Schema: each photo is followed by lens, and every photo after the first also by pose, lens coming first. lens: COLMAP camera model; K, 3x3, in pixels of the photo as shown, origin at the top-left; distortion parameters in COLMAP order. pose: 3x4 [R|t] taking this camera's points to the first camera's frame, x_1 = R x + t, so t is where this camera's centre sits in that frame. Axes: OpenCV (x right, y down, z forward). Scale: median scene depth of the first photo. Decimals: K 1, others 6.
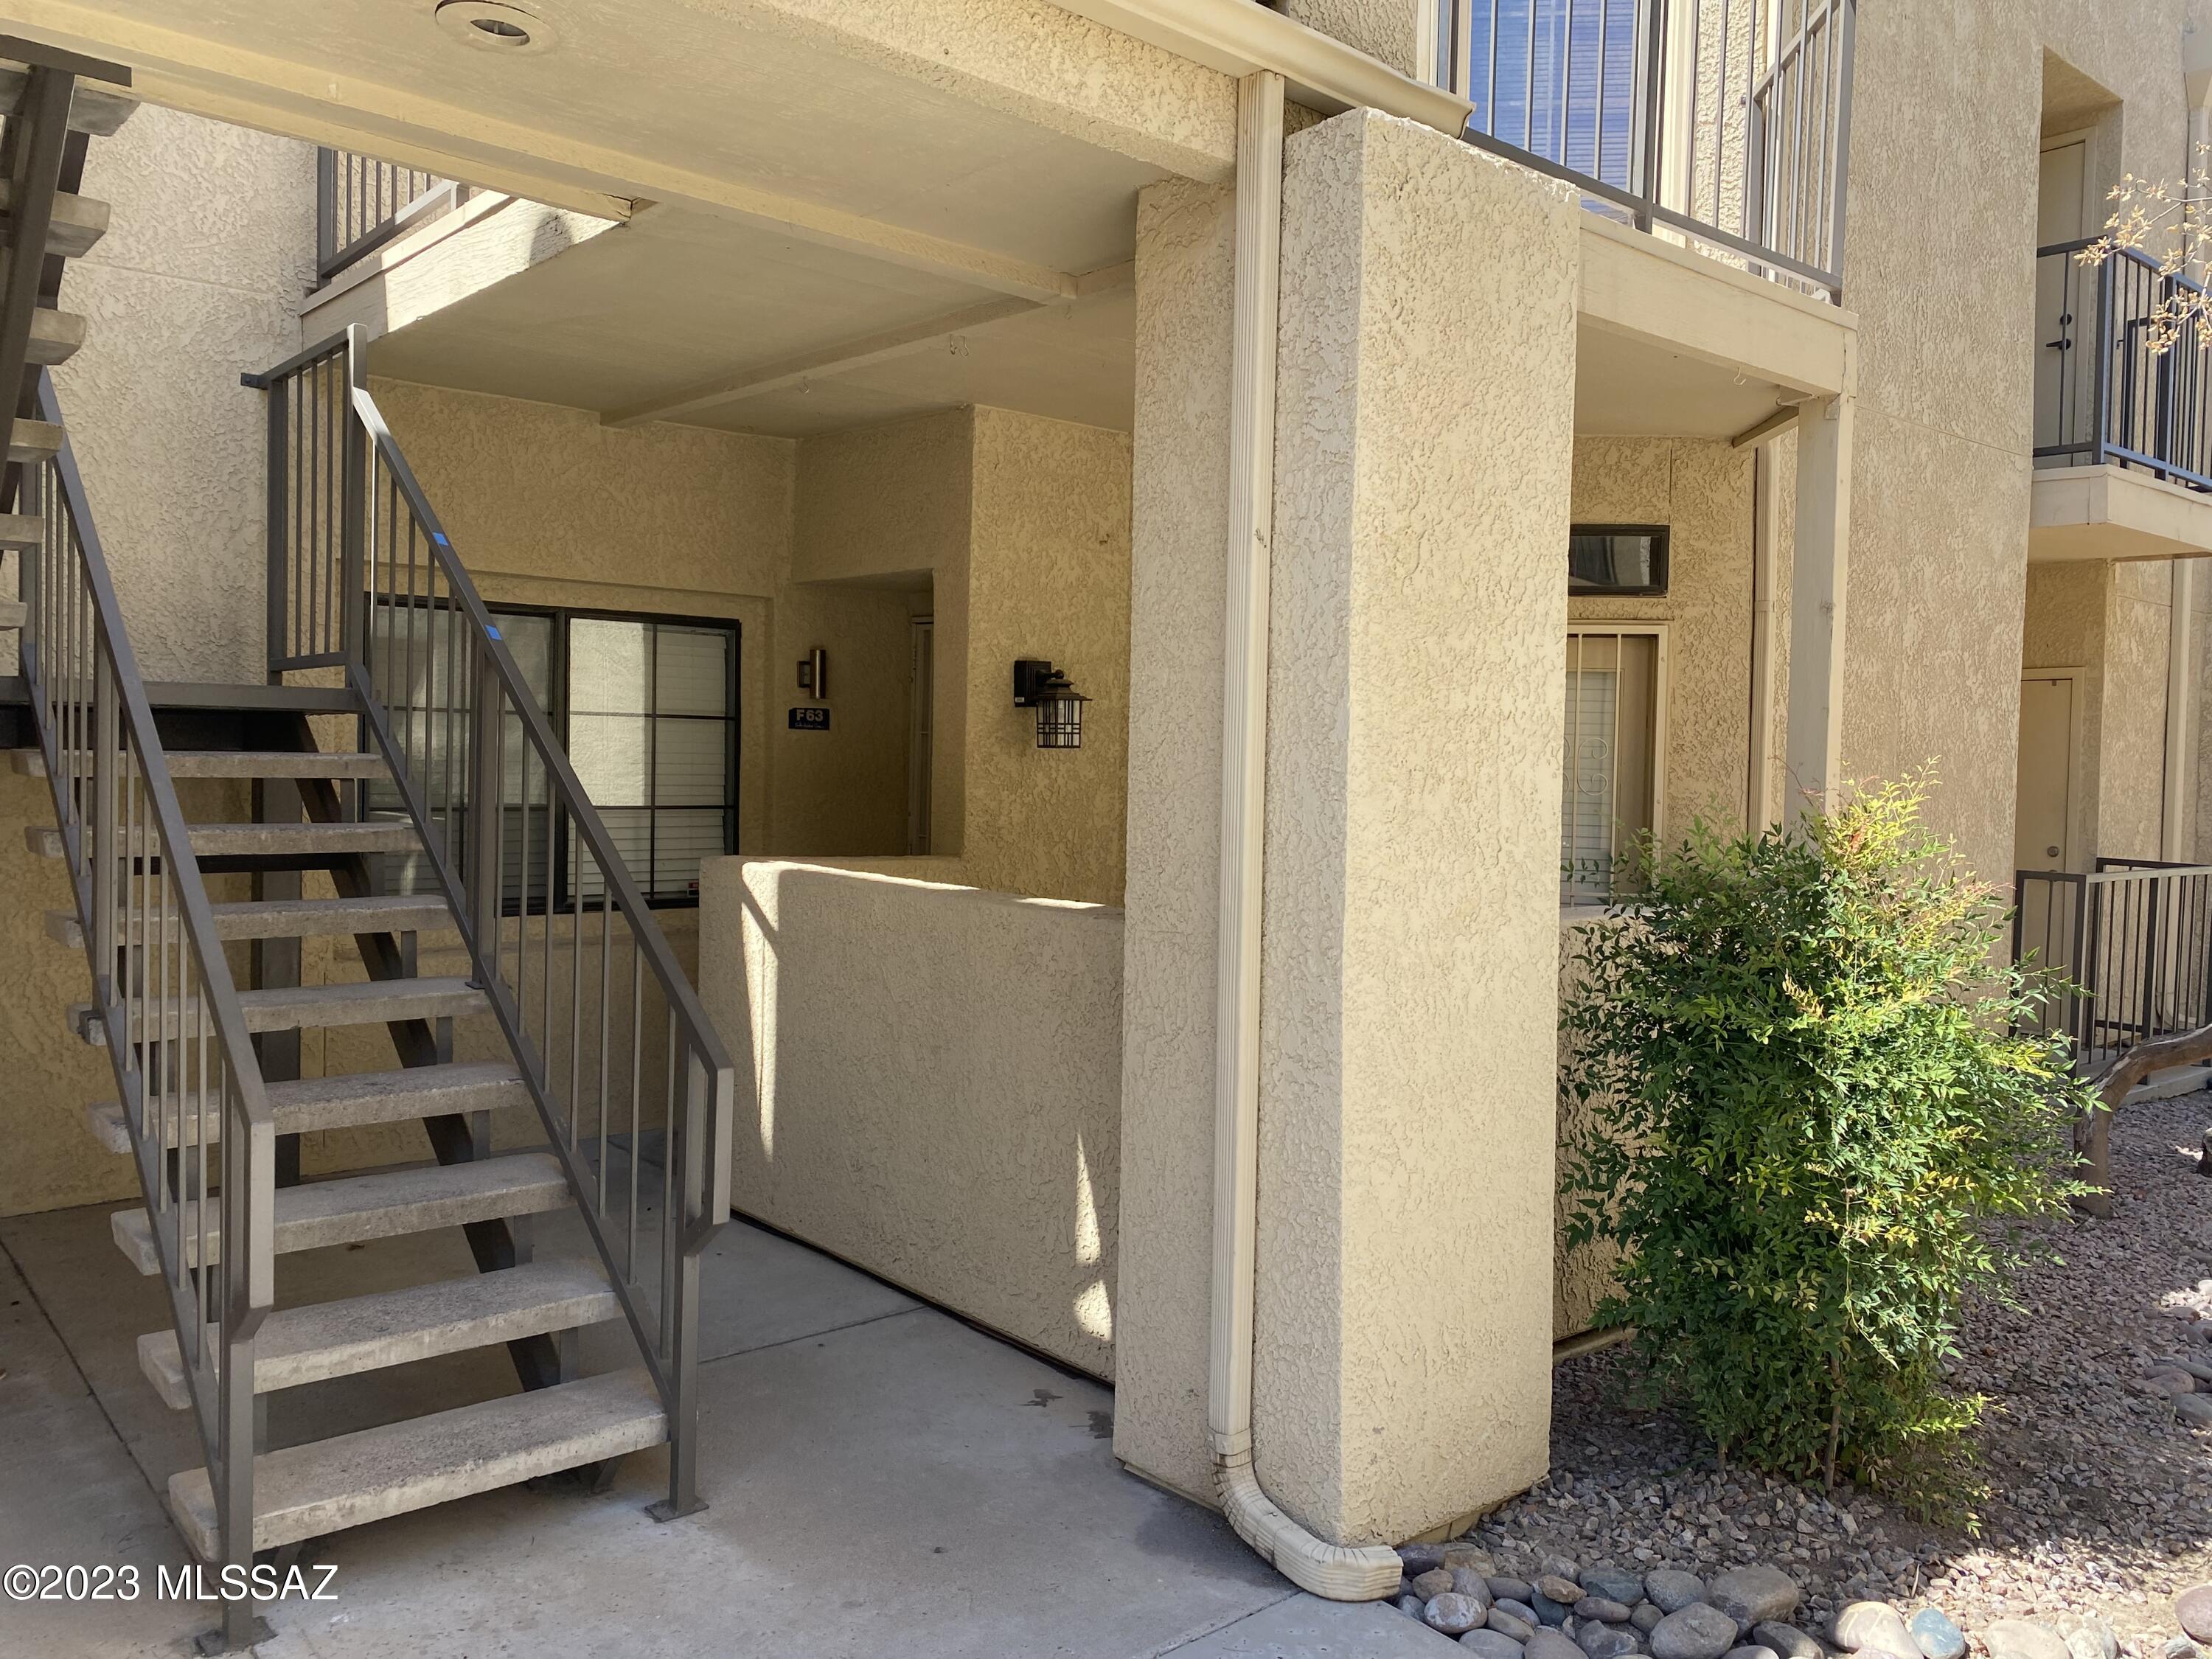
lens RADIAL K [[1684.5, 0, 1115.3], [0, 1684.5, 832.0], [0, 0, 1]] dist [0.003411, -0.020848]
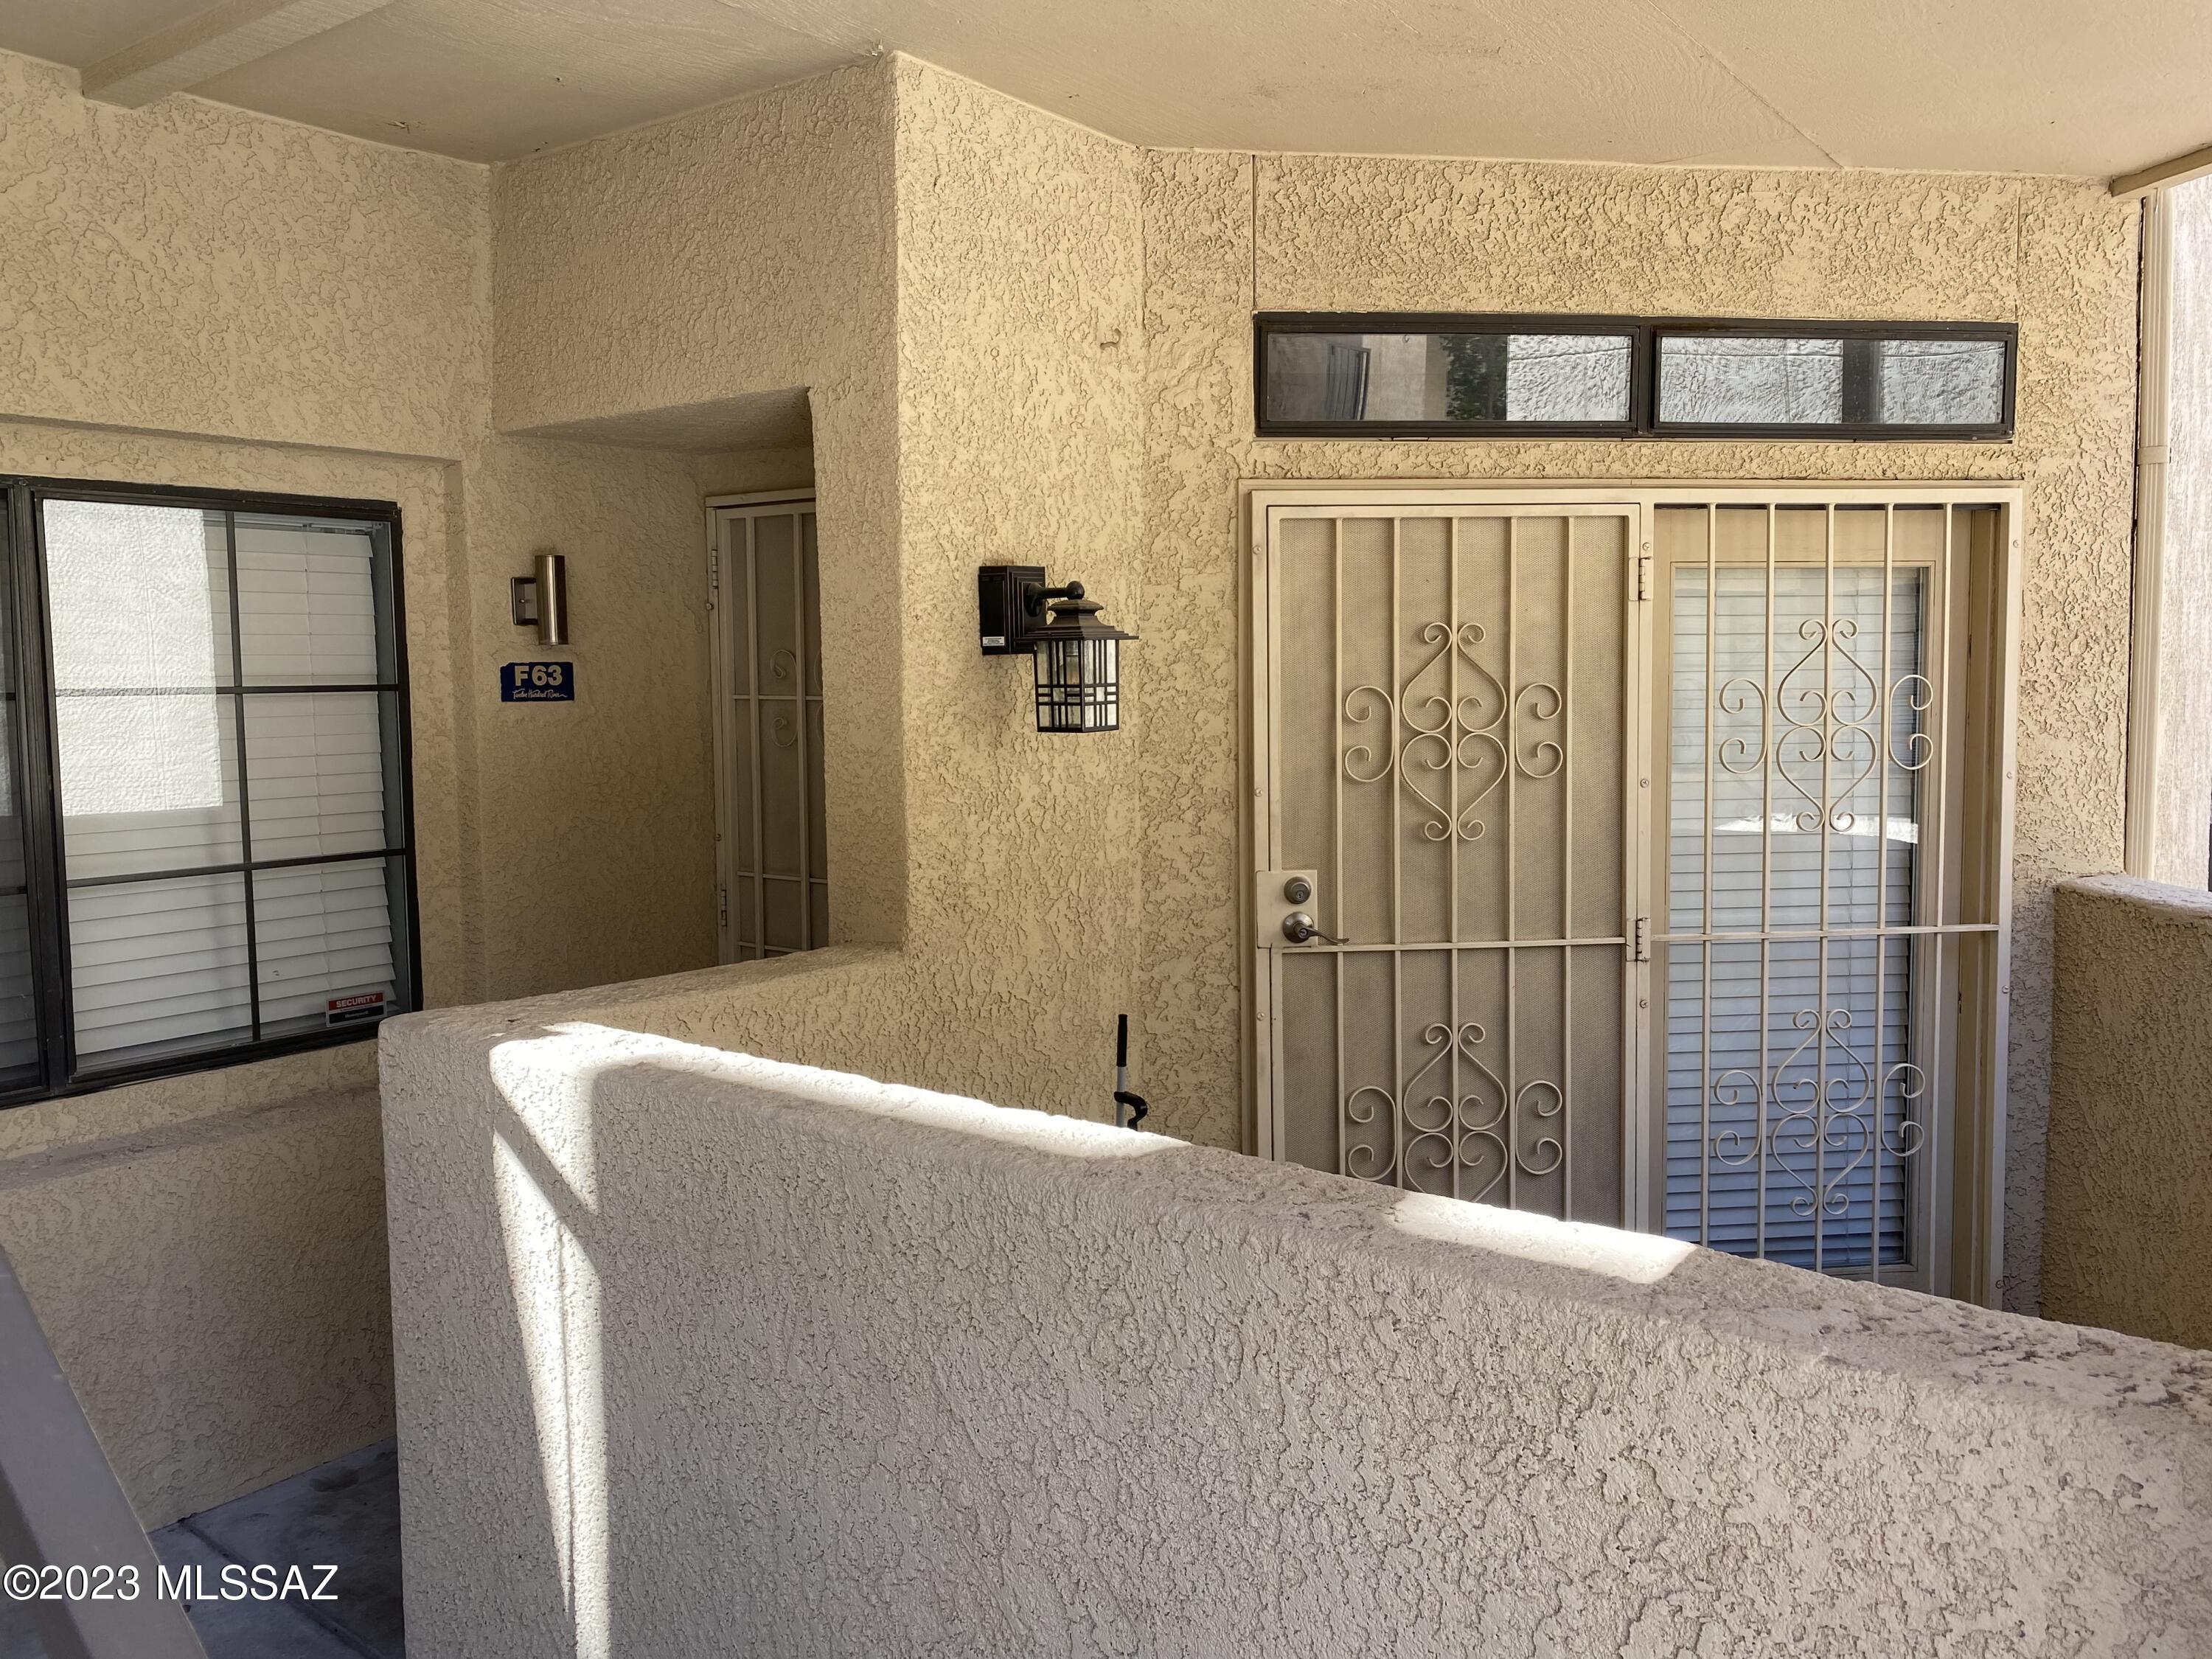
lens RADIAL K [[1684.5, 0, 1094.2], [0, 1684.5, 816.5], [0, 0, 1]] dist [0.003411, -0.020848]
pose [[0.977589, -0.050084, 0.204479, -0.131850], [0.041778, 0.998125, 0.044740, -0.044647], [-0.206337, -0.035195, 0.977848, 0.465719]]
